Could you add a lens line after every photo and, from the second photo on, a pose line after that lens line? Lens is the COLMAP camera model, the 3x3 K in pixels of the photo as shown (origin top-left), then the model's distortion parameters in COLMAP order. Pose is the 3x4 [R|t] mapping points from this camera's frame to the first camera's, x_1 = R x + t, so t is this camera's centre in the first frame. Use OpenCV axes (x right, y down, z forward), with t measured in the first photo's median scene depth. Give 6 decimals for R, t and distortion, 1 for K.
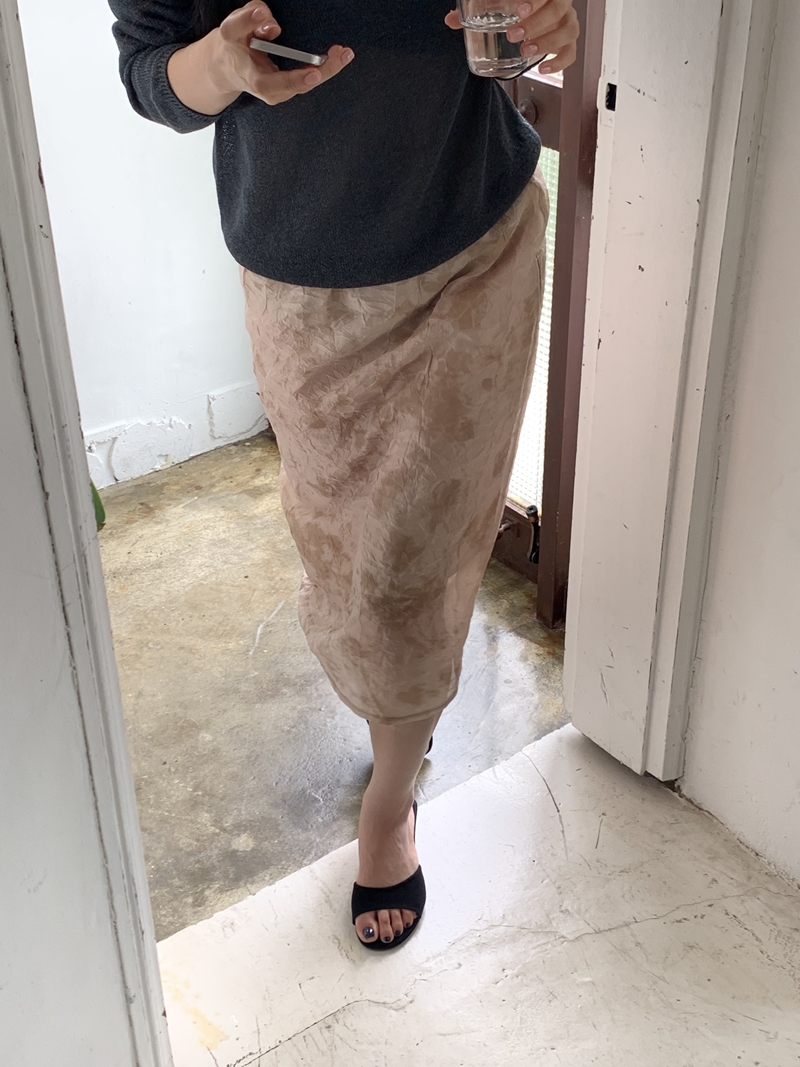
lens RADIAL K [[1464.7, 0, 407.7], [0, 1464.7, 535.6], [0, 0, 1]] dist [0.103808, 0.000000]
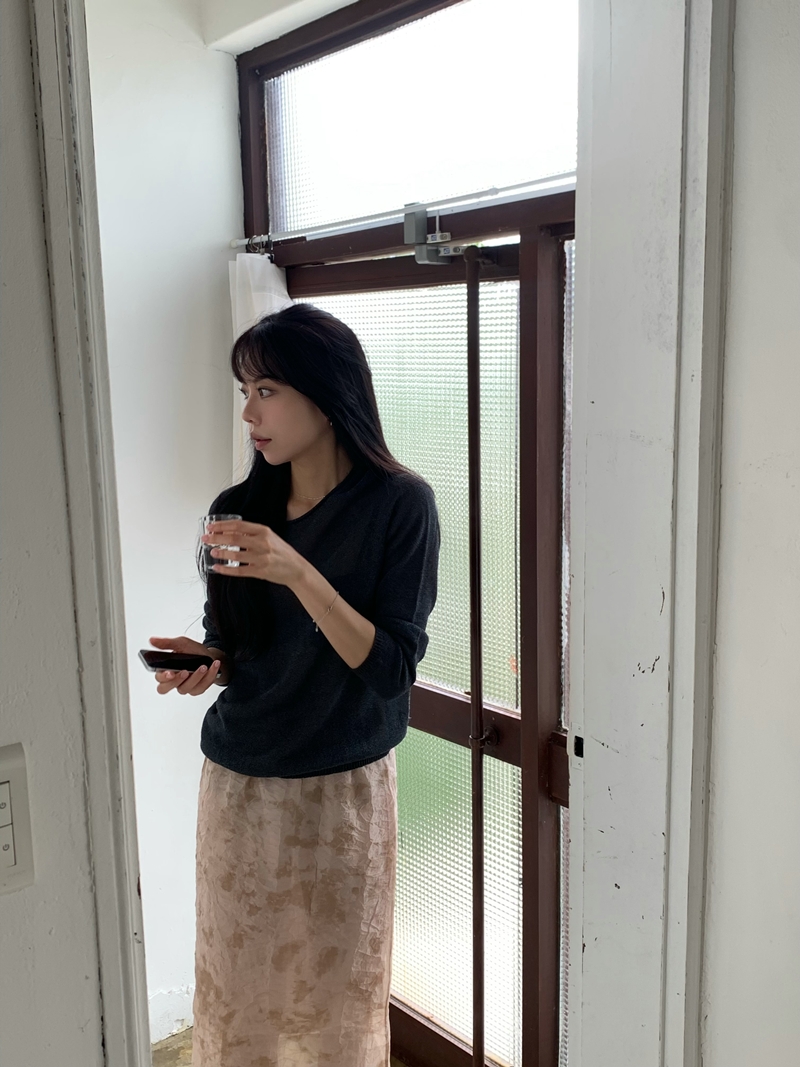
lens RADIAL K [[1105.4, 0, 402.1], [0, 1105.4, 525.5], [0, 0, 1]] dist [-0.004897, 0.000000]
pose [[0.998192, -0.021053, 0.056292, -0.053195], [0.041944, 0.914846, -0.401619, -0.088177], [-0.043044, 0.403254, 0.914075, 0.070486]]
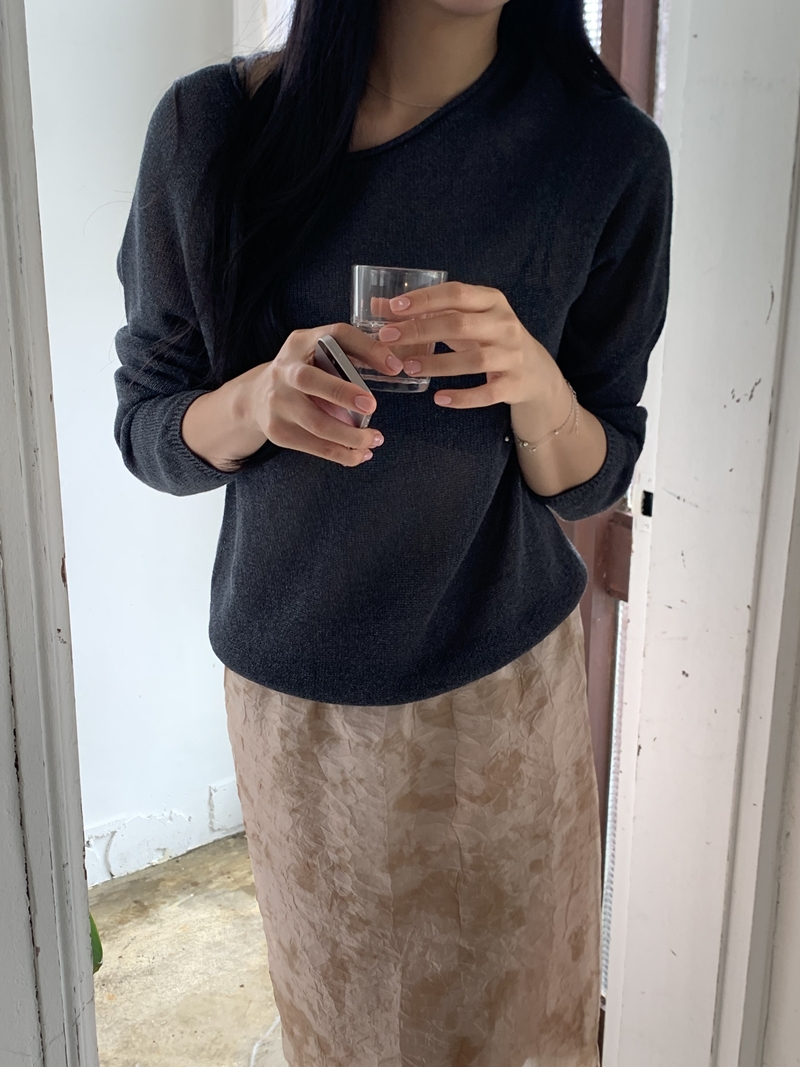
lens RADIAL K [[1292.5, 0, 389.9], [0, 1292.5, 529.3], [0, 0, 1]] dist [0.049966, 0.000000]
pose [[0.999884, 0.009897, 0.011597, -0.039263], [-0.006327, 0.961435, -0.274959, -0.036047], [-0.013871, 0.274854, 0.961386, 0.156223]]
